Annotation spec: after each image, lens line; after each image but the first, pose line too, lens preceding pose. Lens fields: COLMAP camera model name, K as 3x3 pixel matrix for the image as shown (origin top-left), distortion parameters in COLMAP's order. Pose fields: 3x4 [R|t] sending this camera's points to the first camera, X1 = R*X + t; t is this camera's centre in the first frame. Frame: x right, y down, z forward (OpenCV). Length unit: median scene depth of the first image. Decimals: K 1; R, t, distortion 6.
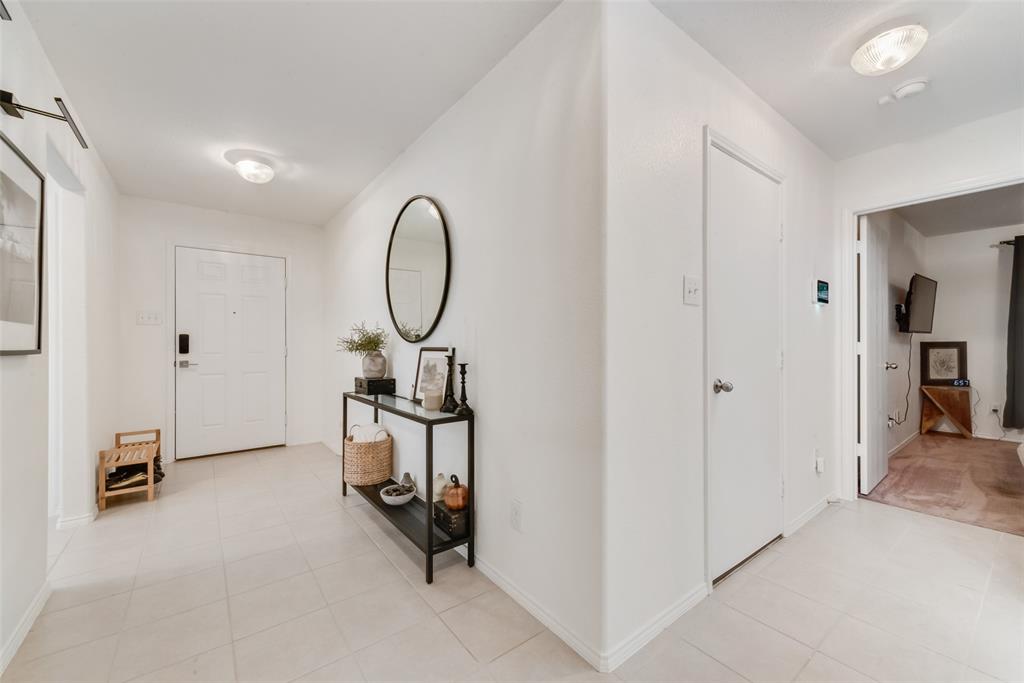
lens RADIAL K [[403.3, 0, 510.7], [0, 403.3, 339.1], [0, 0, 1]] dist [0.014149, -0.002046]
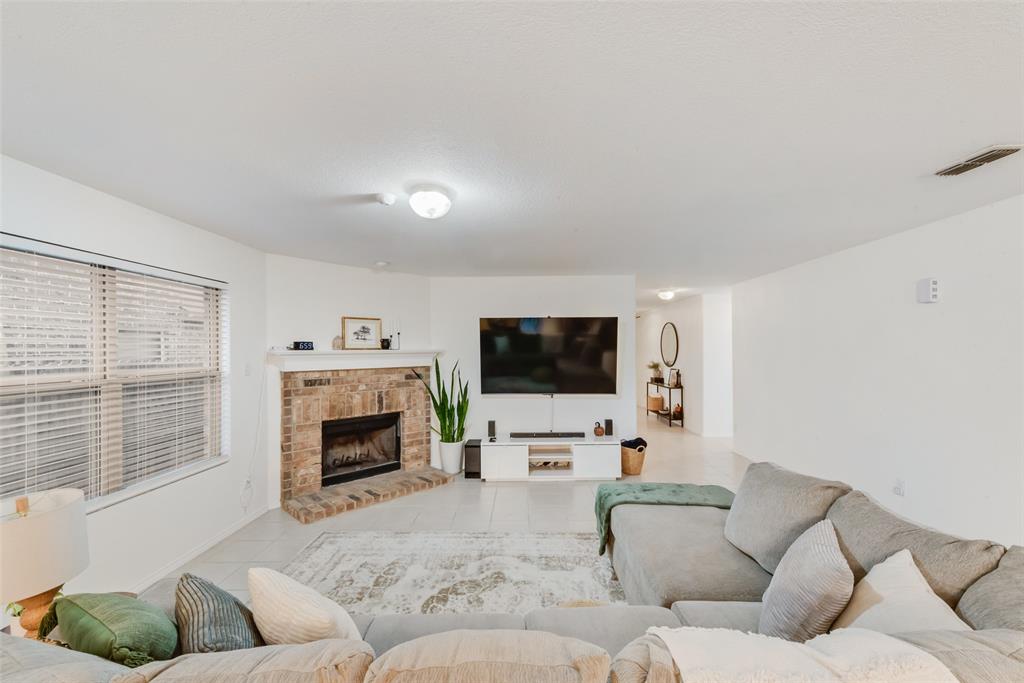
lens RADIAL K [[403.3, 0, 511.3], [0, 403.3, 347.1], [0, 0, 1]] dist [0.014149, -0.002046]
pose [[0.775676, -0.002900, -0.631124, 0.686726], [0.004323, 0.999990, 0.000718, -0.130514], [0.631116, -0.003285, 0.775681, -1.925021]]
